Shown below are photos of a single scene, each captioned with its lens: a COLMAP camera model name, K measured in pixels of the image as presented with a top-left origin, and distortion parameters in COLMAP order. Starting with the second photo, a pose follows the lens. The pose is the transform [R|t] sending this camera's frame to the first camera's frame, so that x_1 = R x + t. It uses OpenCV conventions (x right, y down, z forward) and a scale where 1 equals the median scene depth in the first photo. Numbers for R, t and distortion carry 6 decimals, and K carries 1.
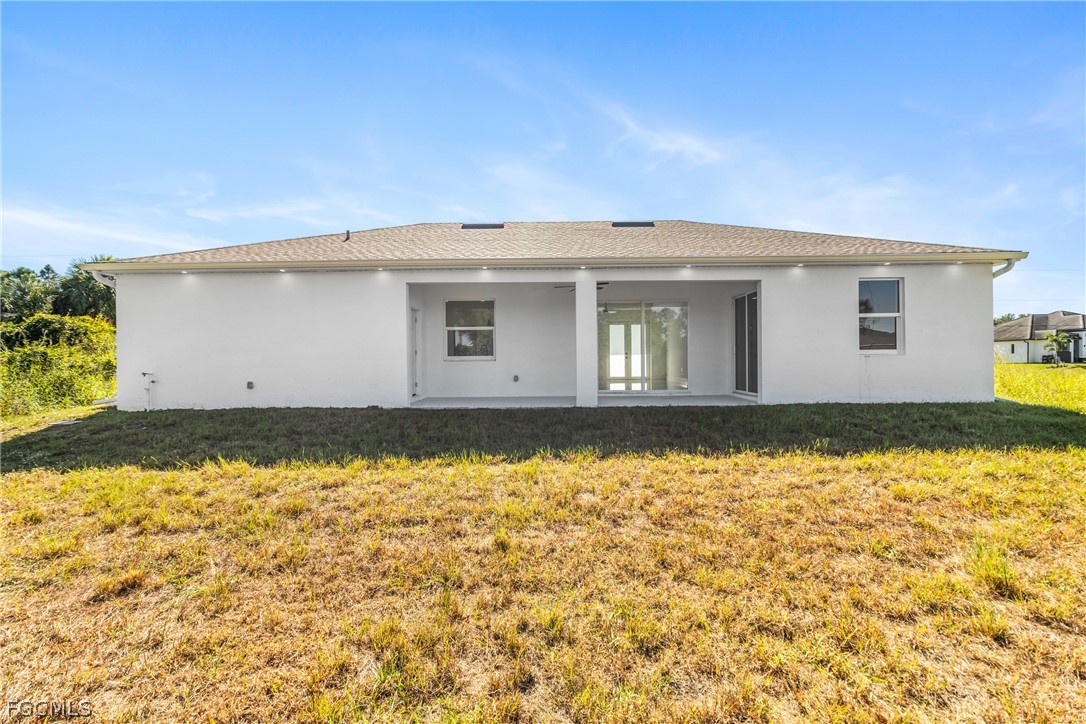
lens RADIAL K [[493.6, 0, 546.2], [0, 493.6, 354.8], [0, 0, 1]] dist [0.000677, 0.000499]
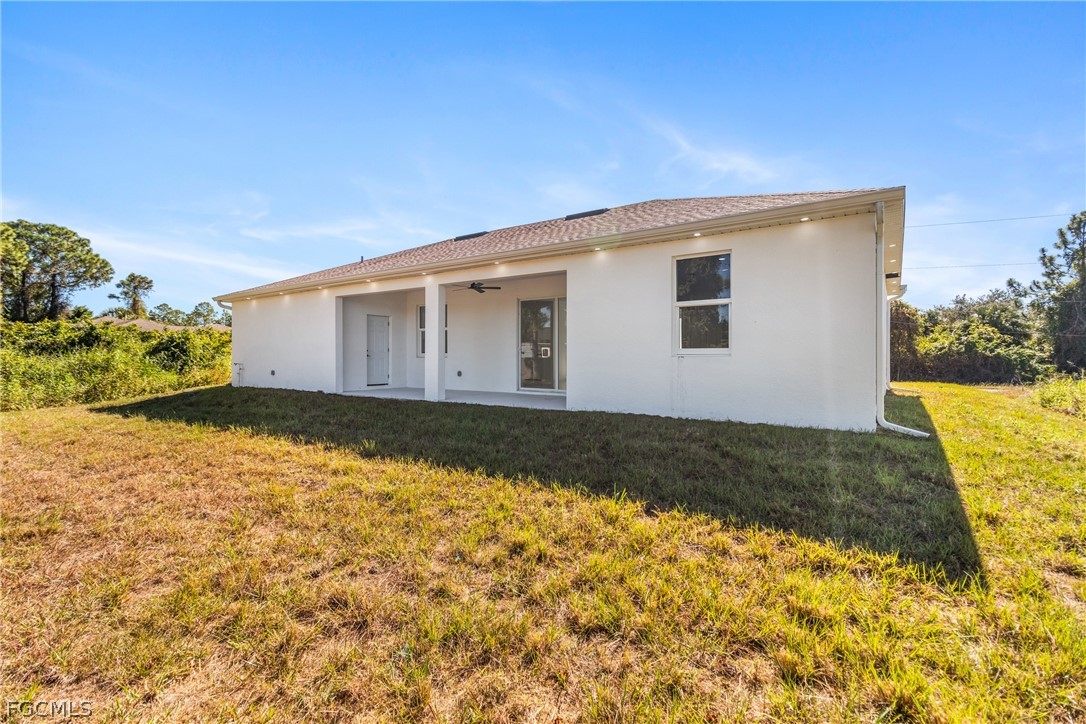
lens RADIAL K [[493.6, 0, 546.2], [0, 493.6, 354.8], [0, 0, 1]] dist [0.000677, 0.000499]
pose [[0.833182, 0.006174, -0.552965, 0.894510], [-0.002087, 0.999966, 0.008021, -0.004459], [0.552996, -0.005529, 0.833166, 0.231796]]
